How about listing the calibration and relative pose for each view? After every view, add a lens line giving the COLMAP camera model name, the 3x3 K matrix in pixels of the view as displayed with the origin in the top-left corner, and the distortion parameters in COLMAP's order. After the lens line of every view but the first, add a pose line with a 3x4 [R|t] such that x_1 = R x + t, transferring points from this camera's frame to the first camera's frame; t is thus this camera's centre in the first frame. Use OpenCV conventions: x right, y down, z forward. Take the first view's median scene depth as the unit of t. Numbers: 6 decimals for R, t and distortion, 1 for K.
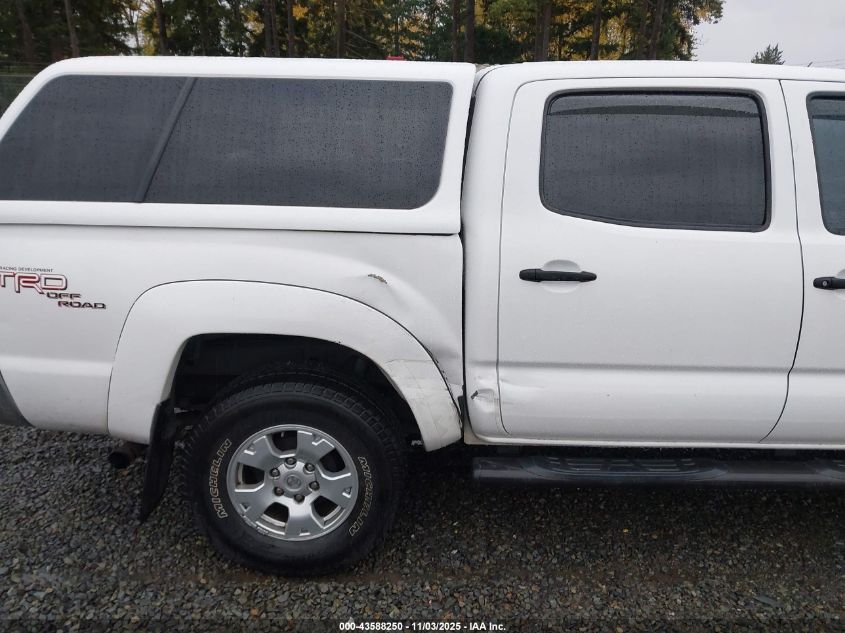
lens RADIAL K [[666.0, 0, 422.5], [0, 666.0, 316.5], [0, 0, 1]] dist [0.091012, -0.205327]
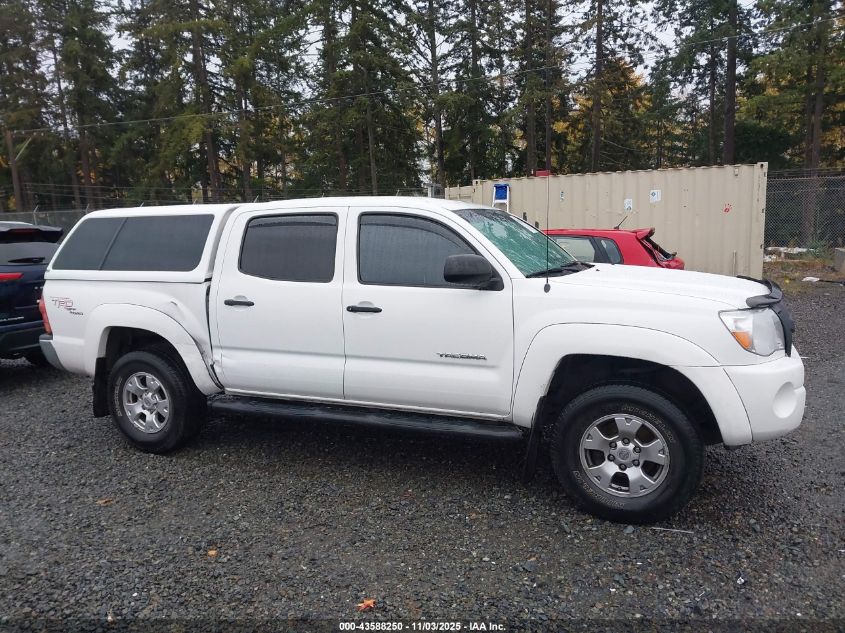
lens RADIAL K [[666.0, 0, 422.5], [0, 666.0, 316.5], [0, 0, 1]] dist [0.091012, -0.205327]
pose [[0.908700, 0.020304, -0.416955, 1.473357], [-0.080751, 0.988500, -0.127852, 0.184621], [0.409565, 0.149849, 0.899890, -0.577822]]
